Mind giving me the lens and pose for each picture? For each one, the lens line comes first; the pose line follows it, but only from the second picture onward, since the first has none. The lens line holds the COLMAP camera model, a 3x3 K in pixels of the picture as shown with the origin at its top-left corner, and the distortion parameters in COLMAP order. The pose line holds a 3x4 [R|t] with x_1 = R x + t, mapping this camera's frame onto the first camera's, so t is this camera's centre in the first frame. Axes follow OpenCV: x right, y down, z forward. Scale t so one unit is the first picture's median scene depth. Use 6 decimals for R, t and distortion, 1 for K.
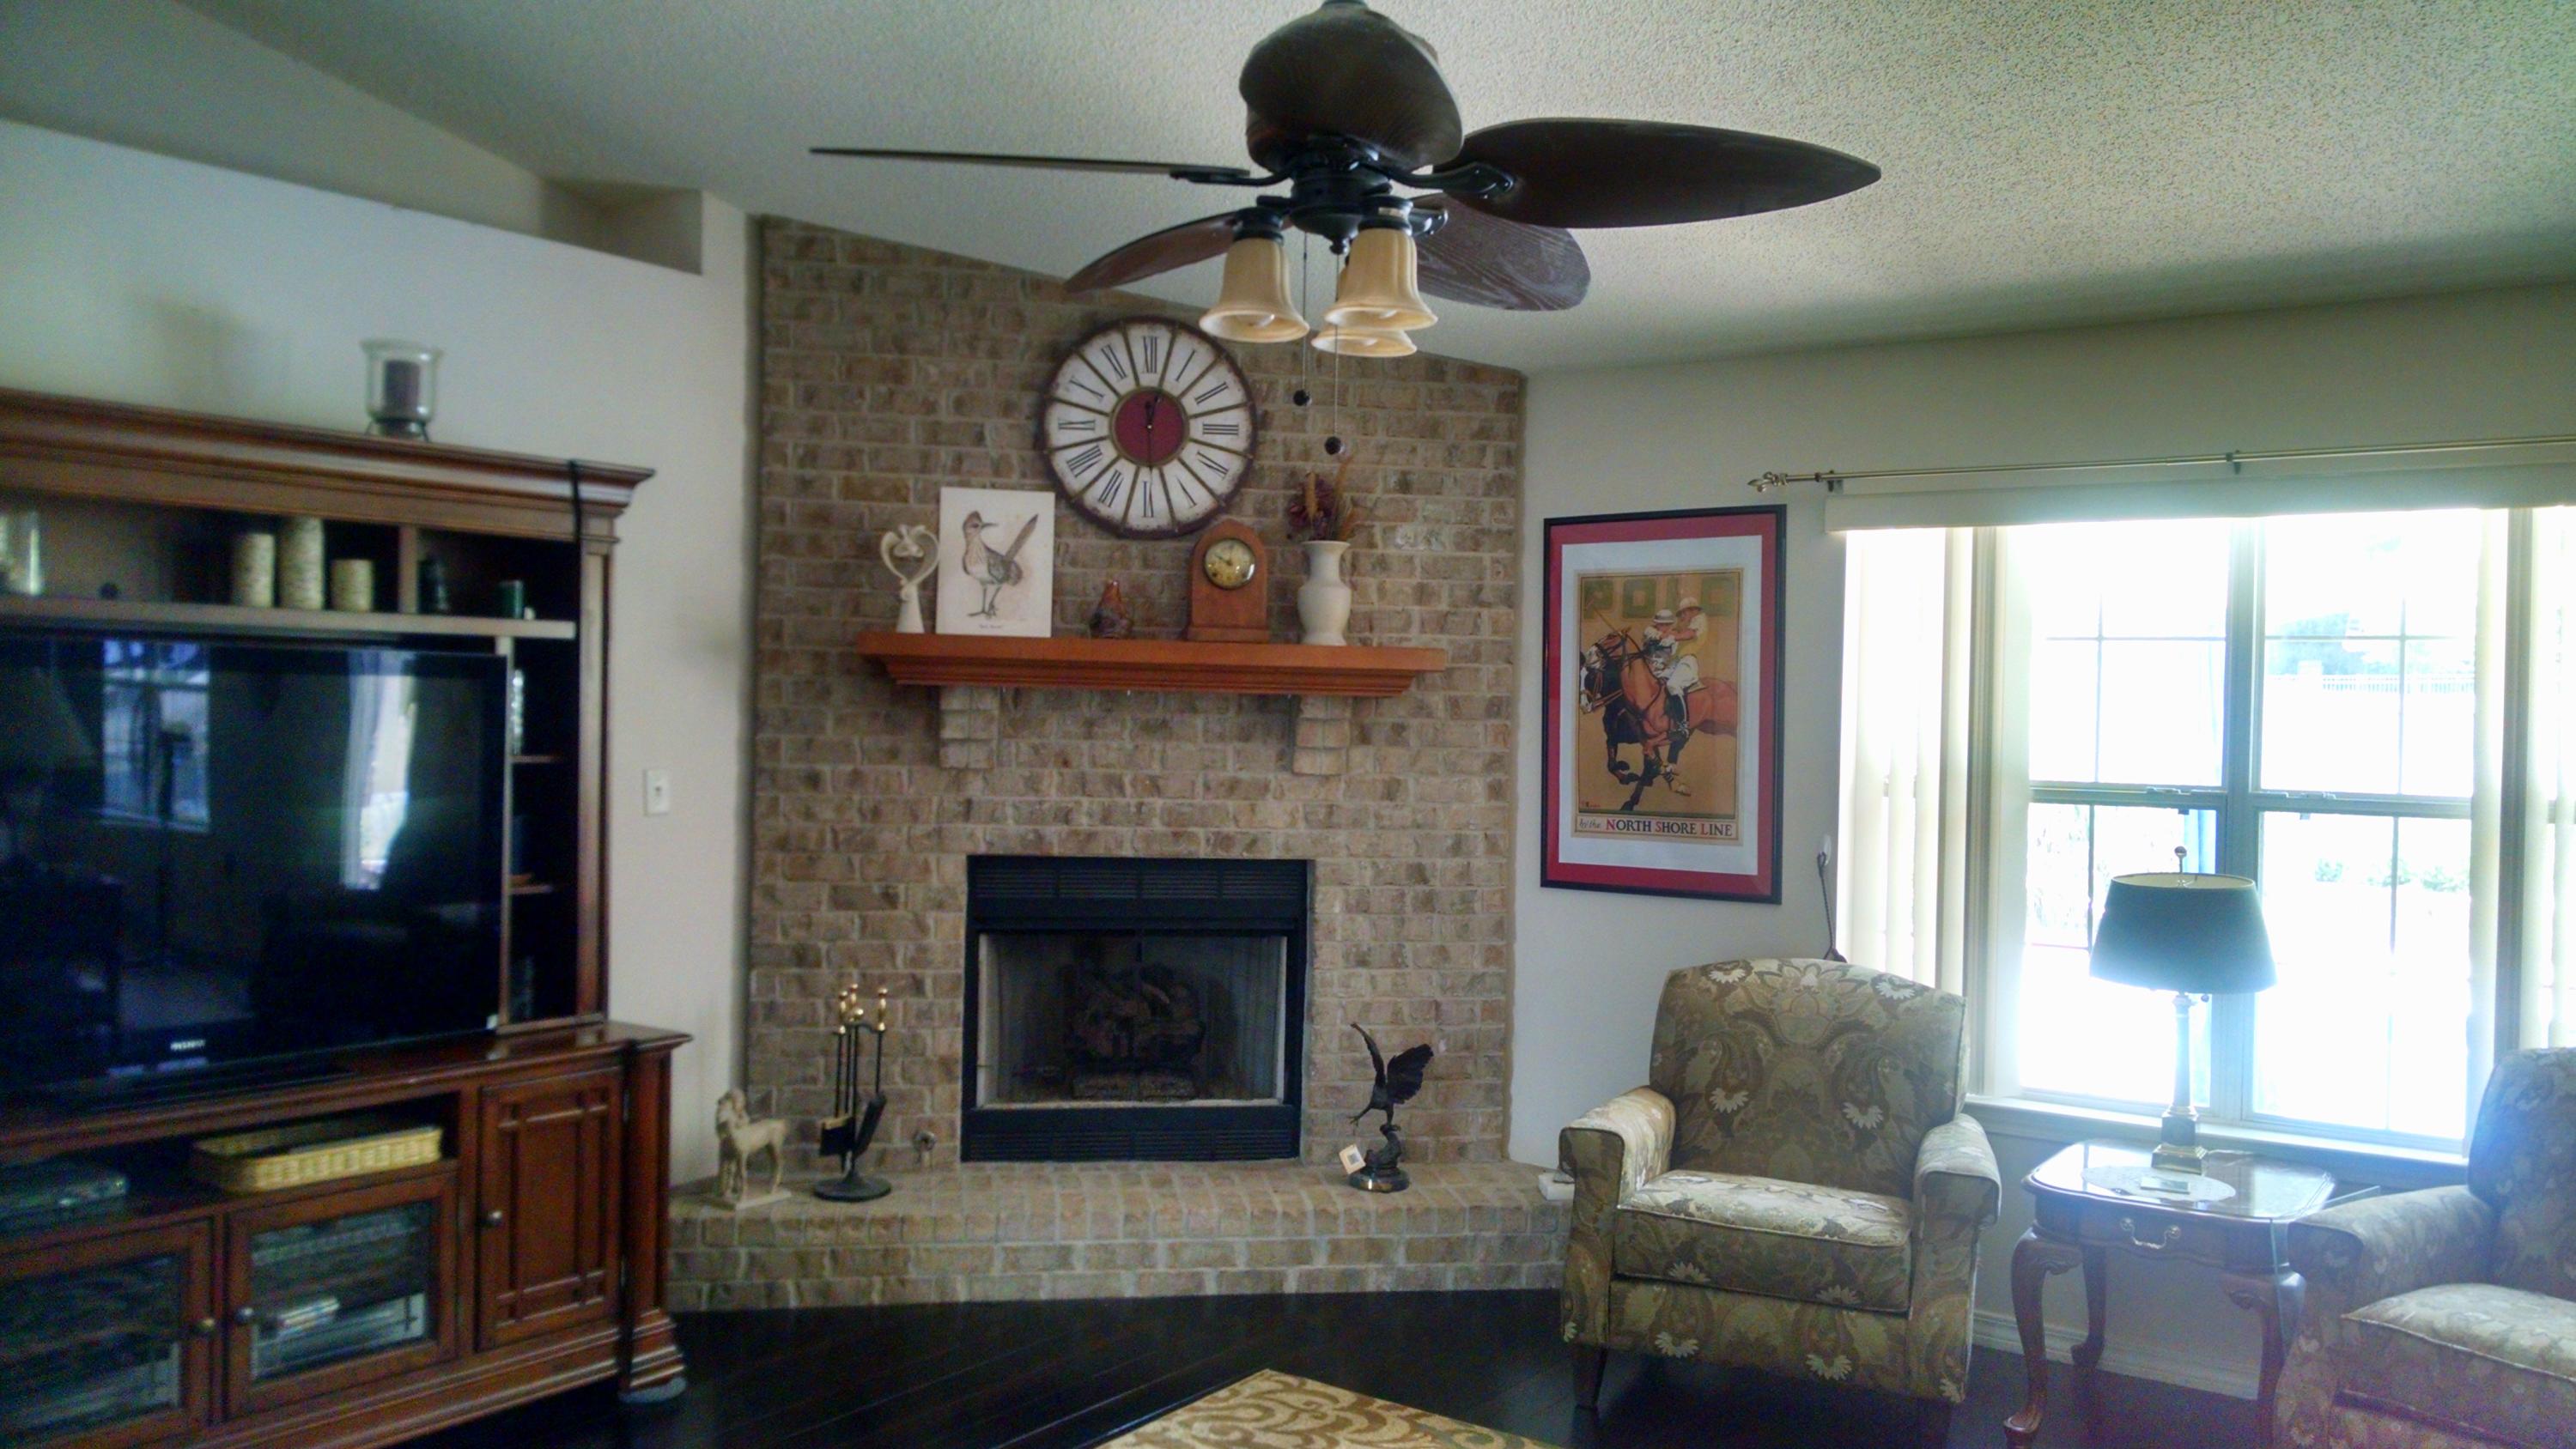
lens RADIAL K [[1945.1, 0, 1276.1], [0, 1945.1, 736.0], [0, 0, 1]] dist [0.053933, -0.117738]
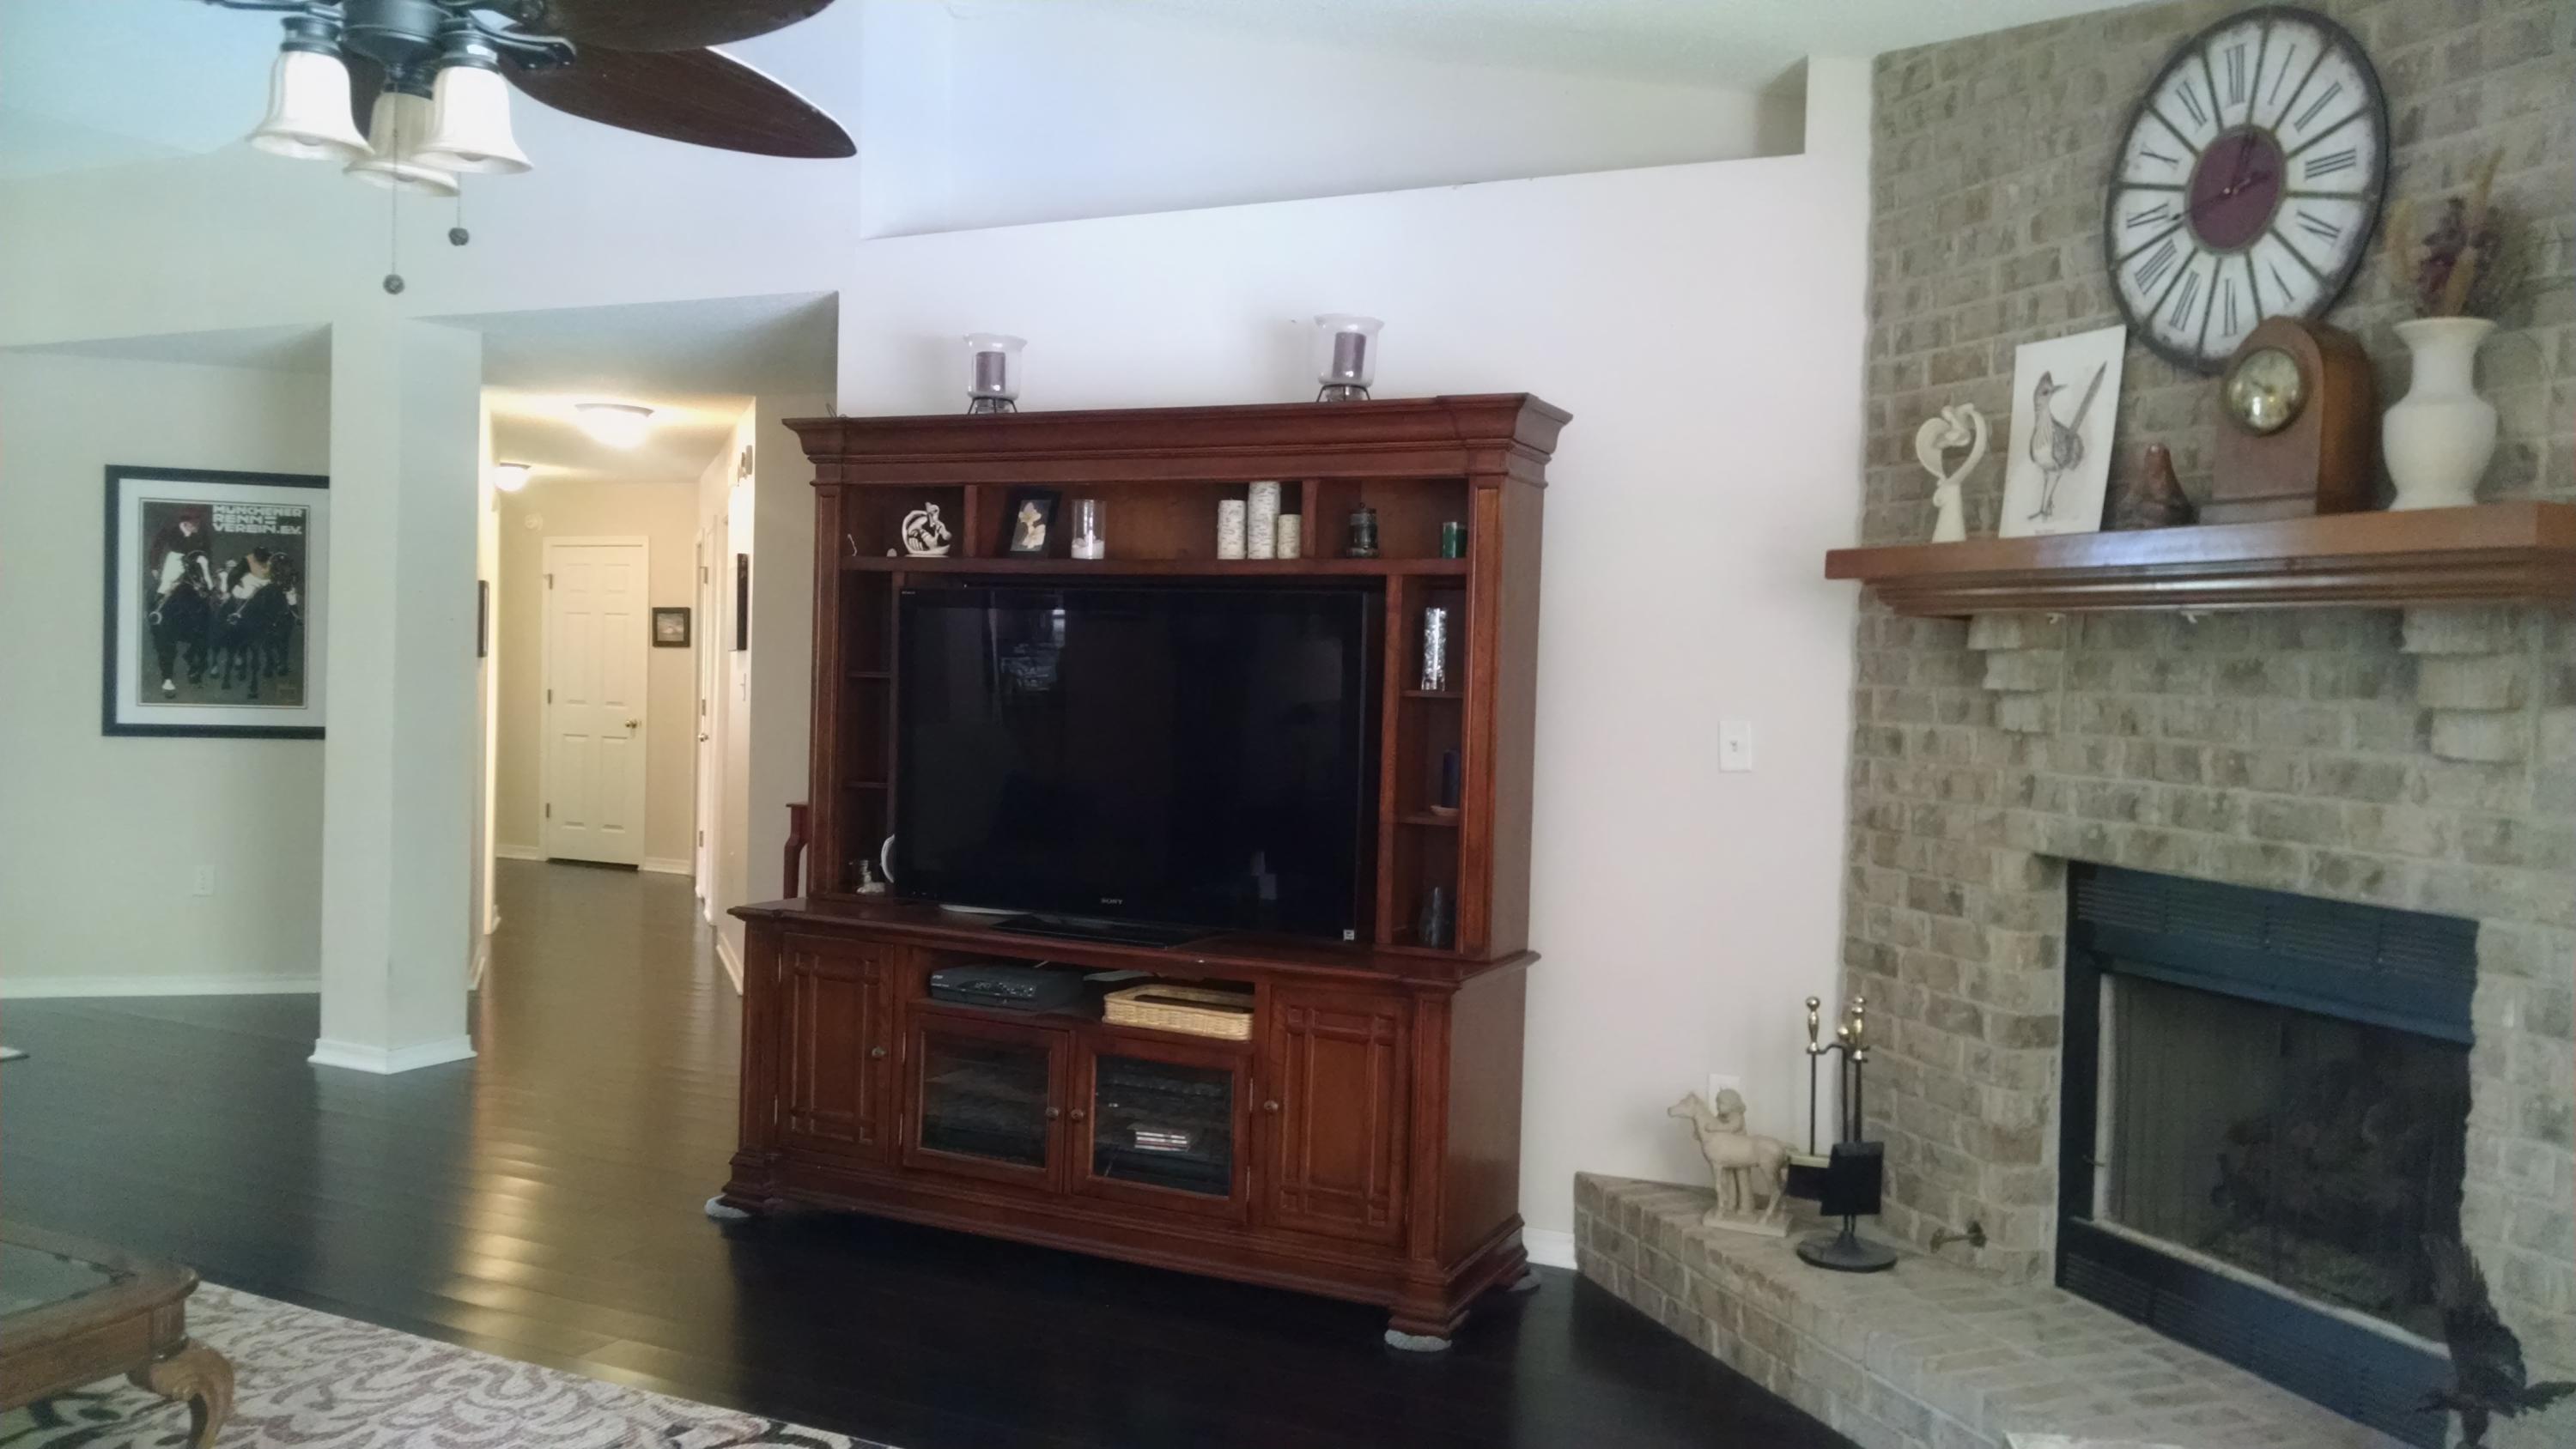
lens RADIAL K [[1945.1, 0, 1276.1], [0, 1945.1, 736.0], [0, 0, 1]] dist [0.053933, -0.117738]
pose [[0.185695, 0.019359, -0.982417, 0.496915], [-0.039789, 0.999134, 0.012168, 0.020135], [0.981802, 0.036830, 0.186304, 0.591283]]
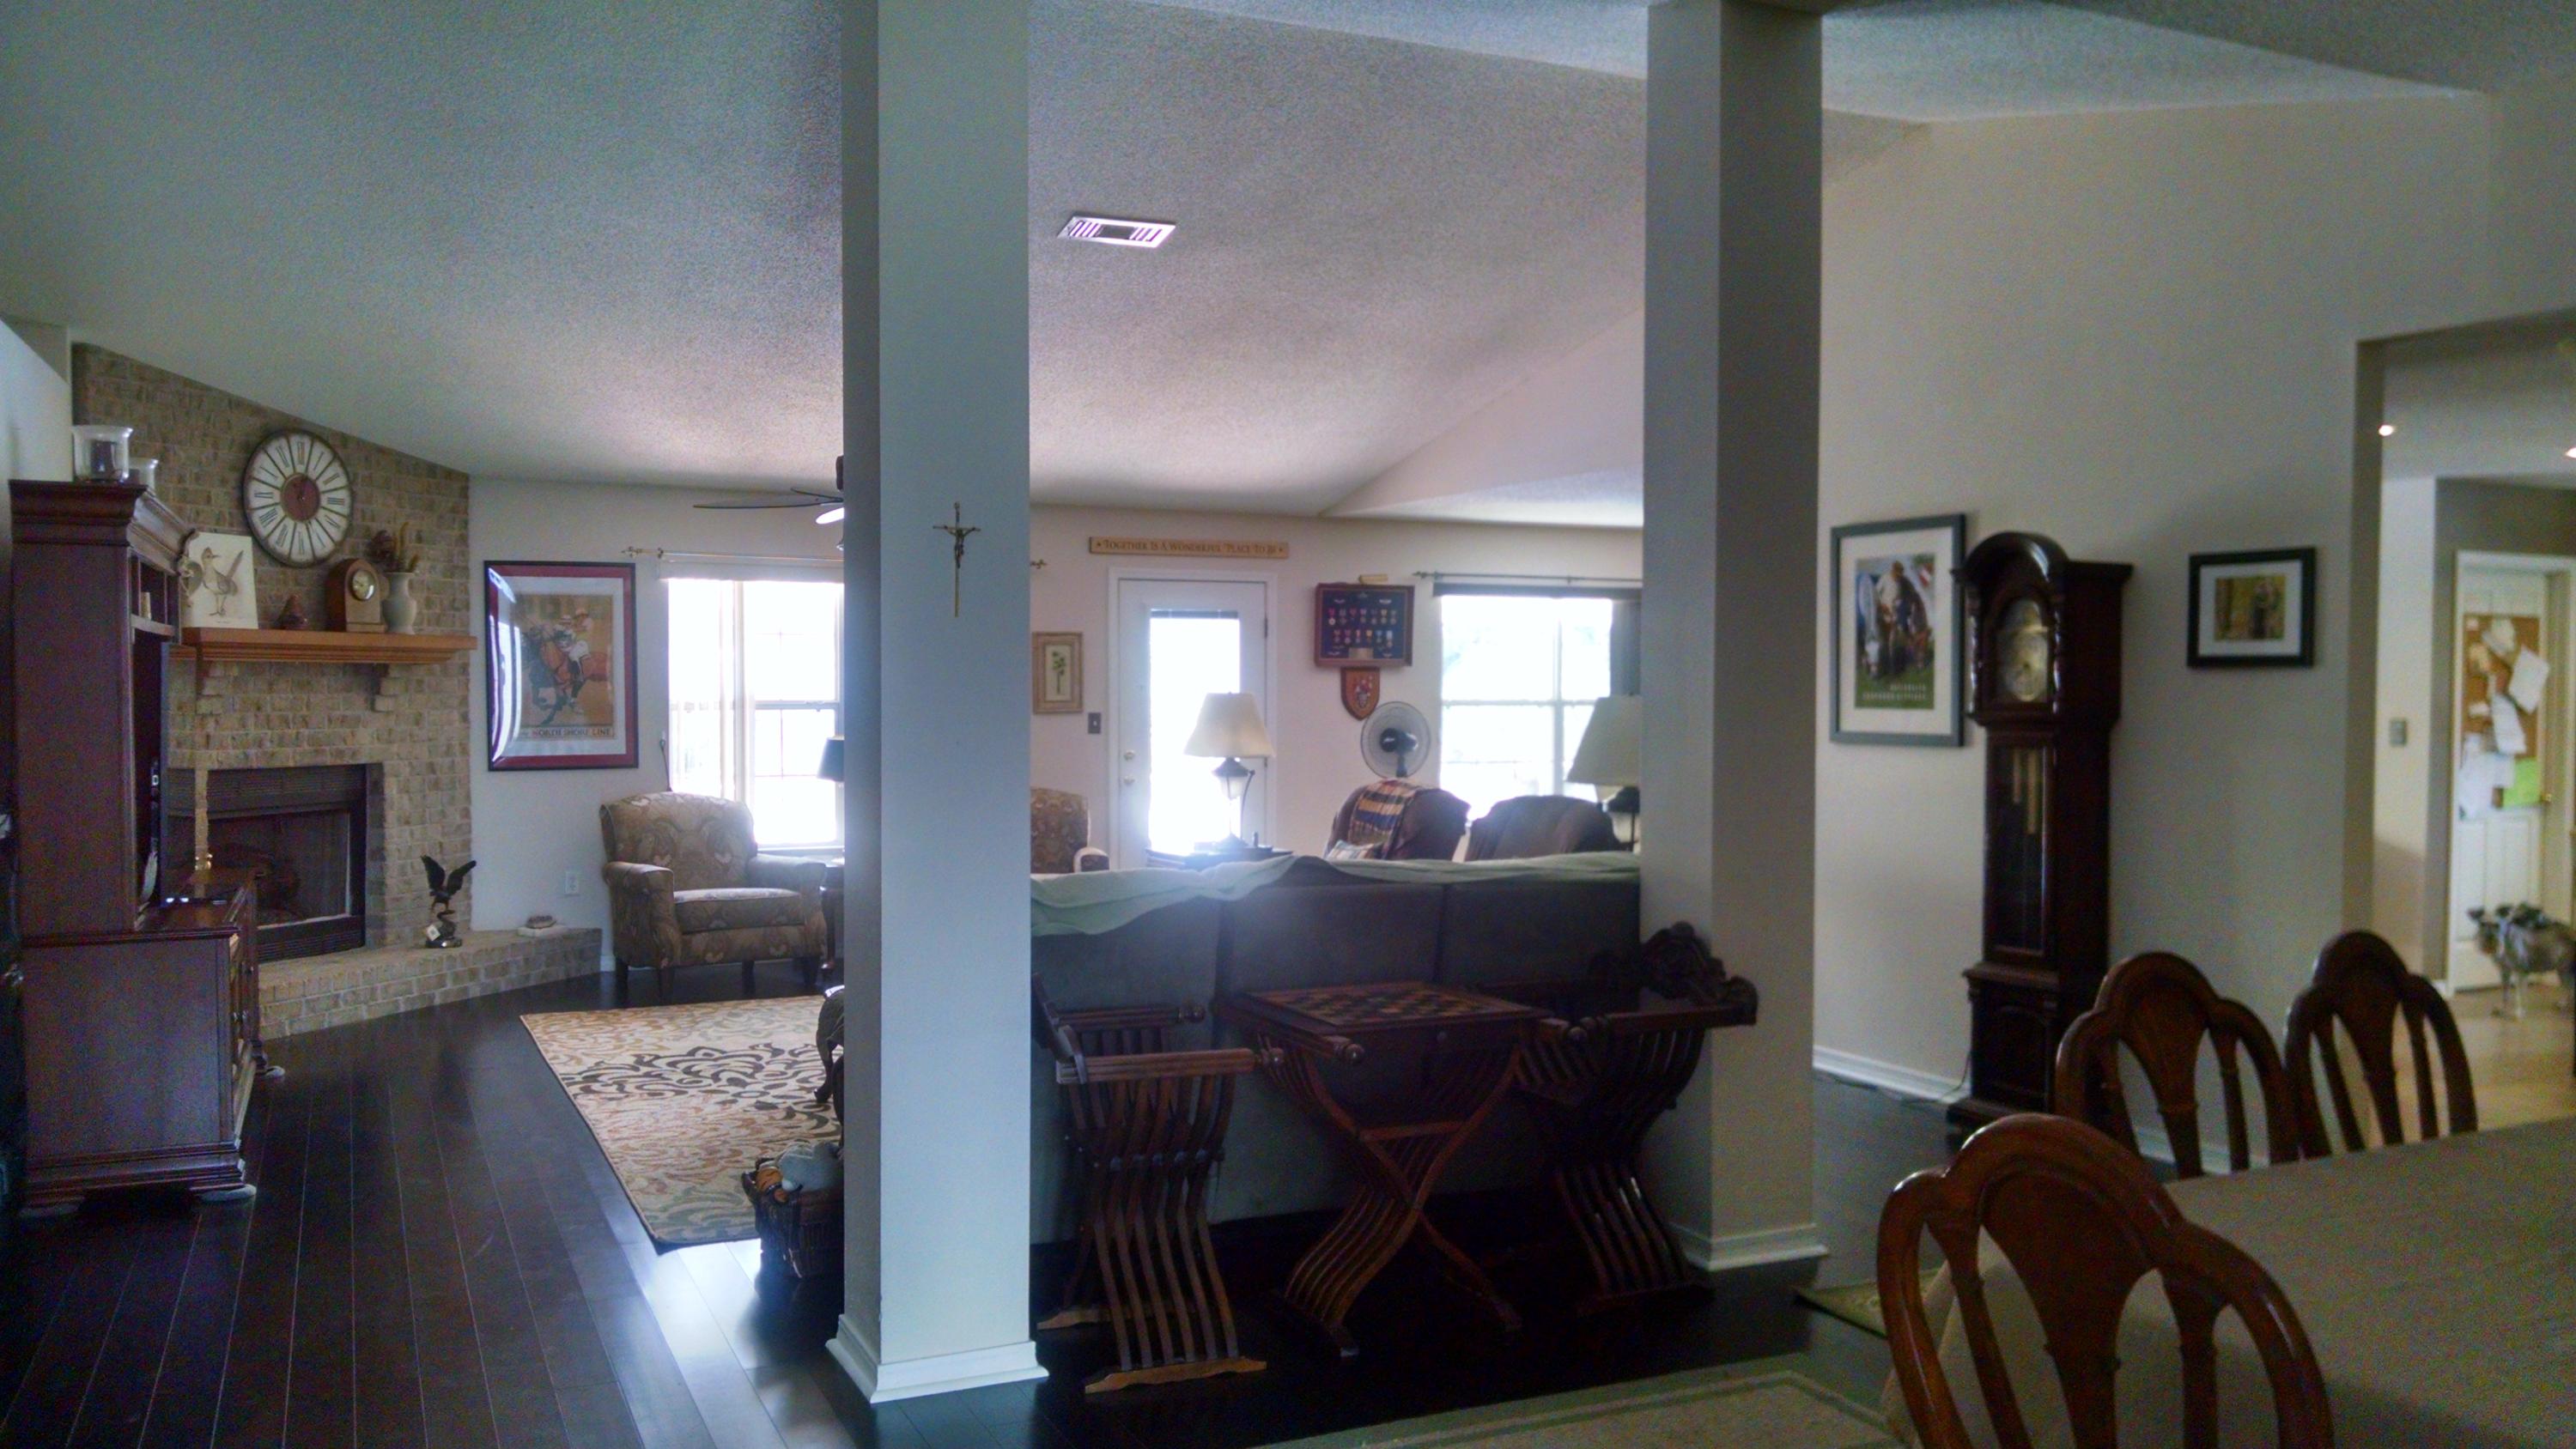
lens RADIAL K [[1945.1, 0, 1276.1], [0, 1945.1, 736.0], [0, 0, 1]] dist [0.053933, -0.117738]
pose [[0.478769, -0.045664, 0.876752, -1.107648], [0.020642, 0.998956, 0.040757, -0.011749], [-0.877698, -0.001415, 0.479212, -0.481361]]
